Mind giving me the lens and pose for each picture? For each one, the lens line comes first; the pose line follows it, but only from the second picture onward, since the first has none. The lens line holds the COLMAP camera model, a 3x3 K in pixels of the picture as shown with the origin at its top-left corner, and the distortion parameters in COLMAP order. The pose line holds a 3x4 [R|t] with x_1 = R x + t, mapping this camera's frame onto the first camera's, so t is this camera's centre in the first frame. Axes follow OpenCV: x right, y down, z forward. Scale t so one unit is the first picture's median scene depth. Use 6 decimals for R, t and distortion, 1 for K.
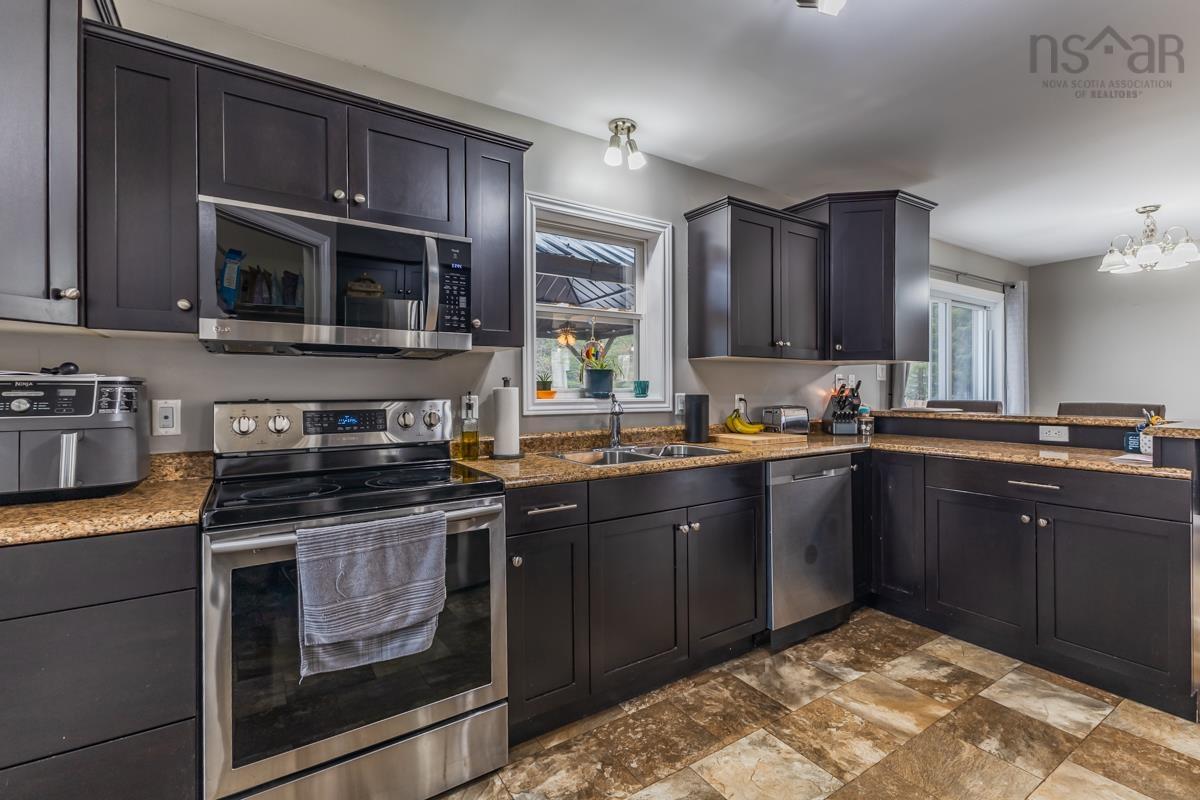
lens RADIAL K [[522.0, 0, 632.5], [0, 522.0, 390.9], [0, 0, 1]] dist [0.011778, -0.004026]
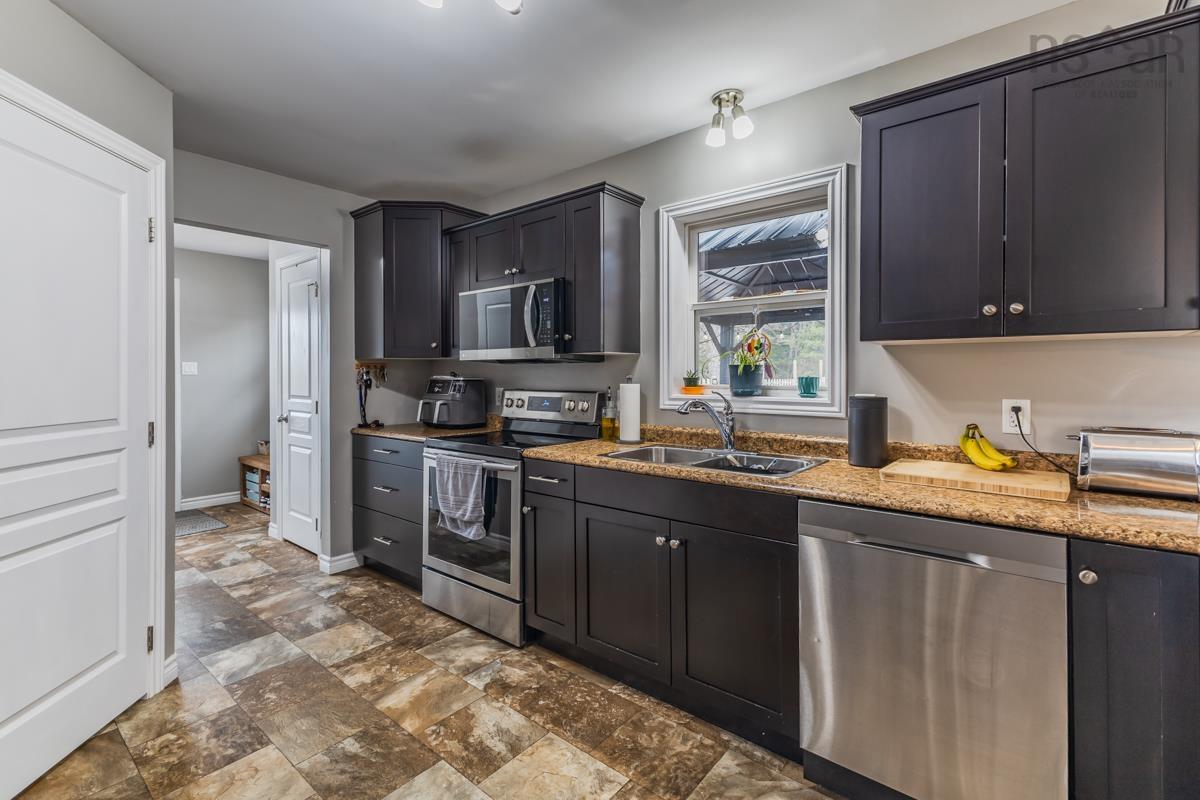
lens RADIAL K [[522.0, 0, 571.2], [0, 522.0, 373.1], [0, 0, 1]] dist [0.011778, -0.004026]
pose [[0.279511, 0.003981, -0.960134, 1.039169], [0.002045, 0.999987, 0.004742, -0.043862], [0.960140, -0.003289, 0.279499, 0.646057]]
